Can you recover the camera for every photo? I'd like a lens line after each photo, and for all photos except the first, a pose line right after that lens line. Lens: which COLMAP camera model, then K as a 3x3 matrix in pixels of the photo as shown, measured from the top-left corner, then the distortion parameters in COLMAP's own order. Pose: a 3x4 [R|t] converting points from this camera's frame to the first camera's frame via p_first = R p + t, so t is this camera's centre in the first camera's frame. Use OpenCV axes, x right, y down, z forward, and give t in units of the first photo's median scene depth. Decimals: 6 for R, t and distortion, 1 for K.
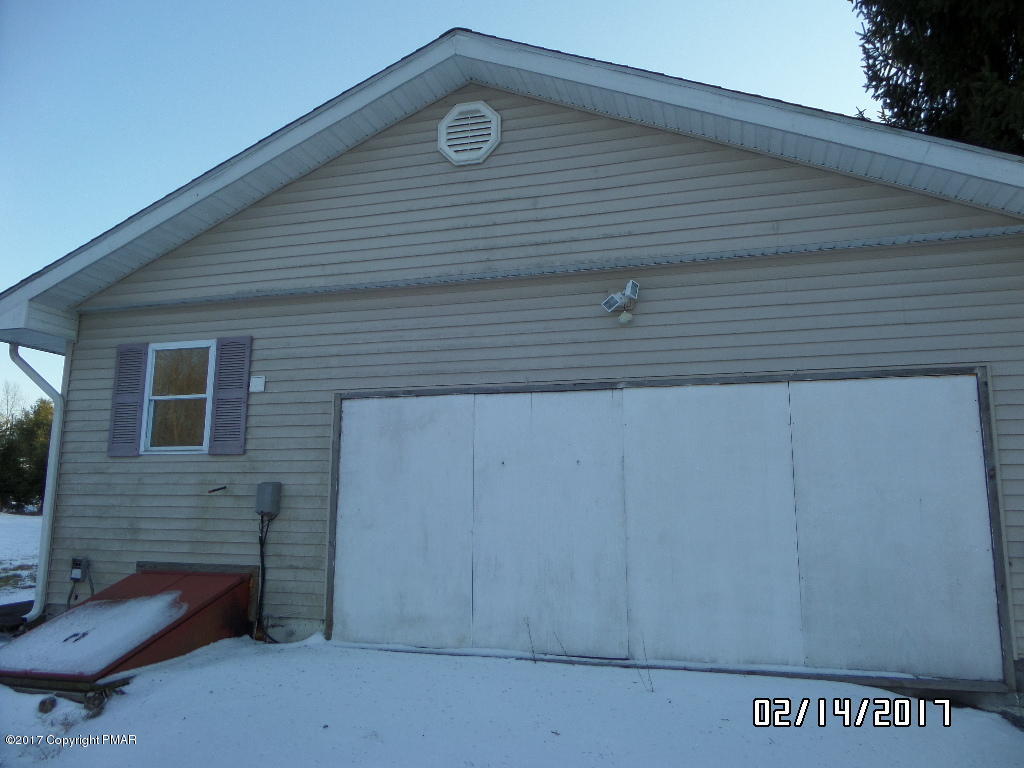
lens RADIAL K [[749.7, 0, 512.0], [0, 749.7, 384.0], [0, 0, 1]] dist [-0.001488, 0.000146]
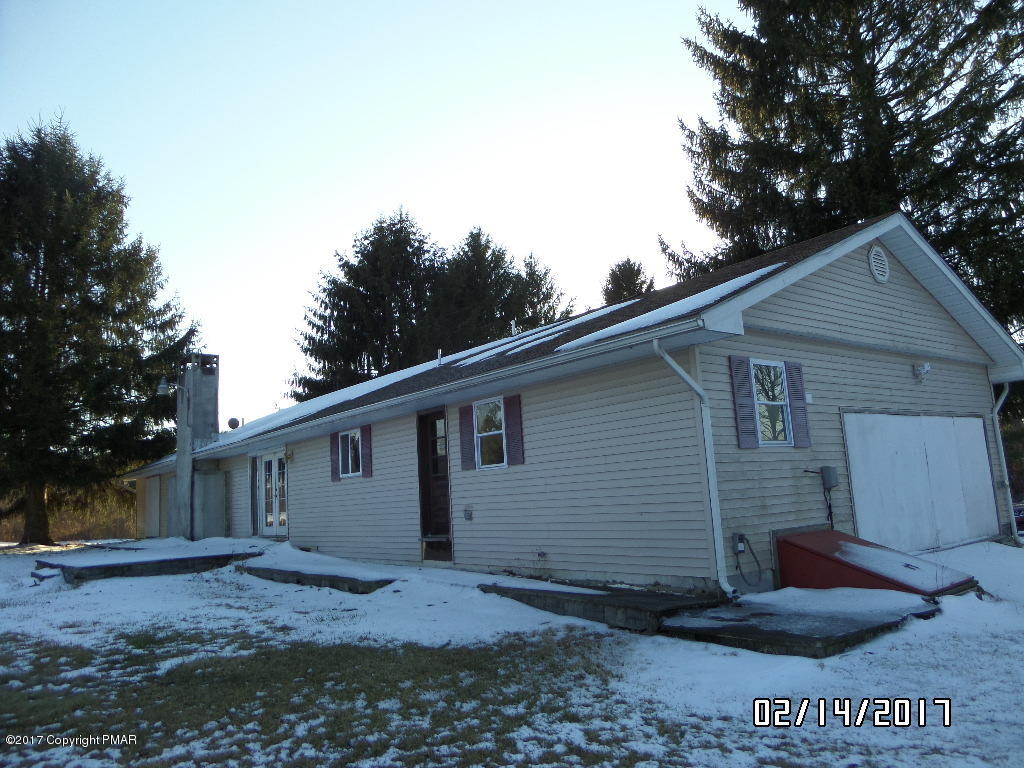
lens RADIAL K [[749.7, 0, 512.0], [0, 749.7, 384.0], [0, 0, 1]] dist [-0.001488, 0.000146]
pose [[0.573213, 0.086027, 0.814878, -1.811154], [-0.047828, 0.996291, -0.071535, 0.101859], [-0.818010, 0.002031, 0.575201, 0.633795]]
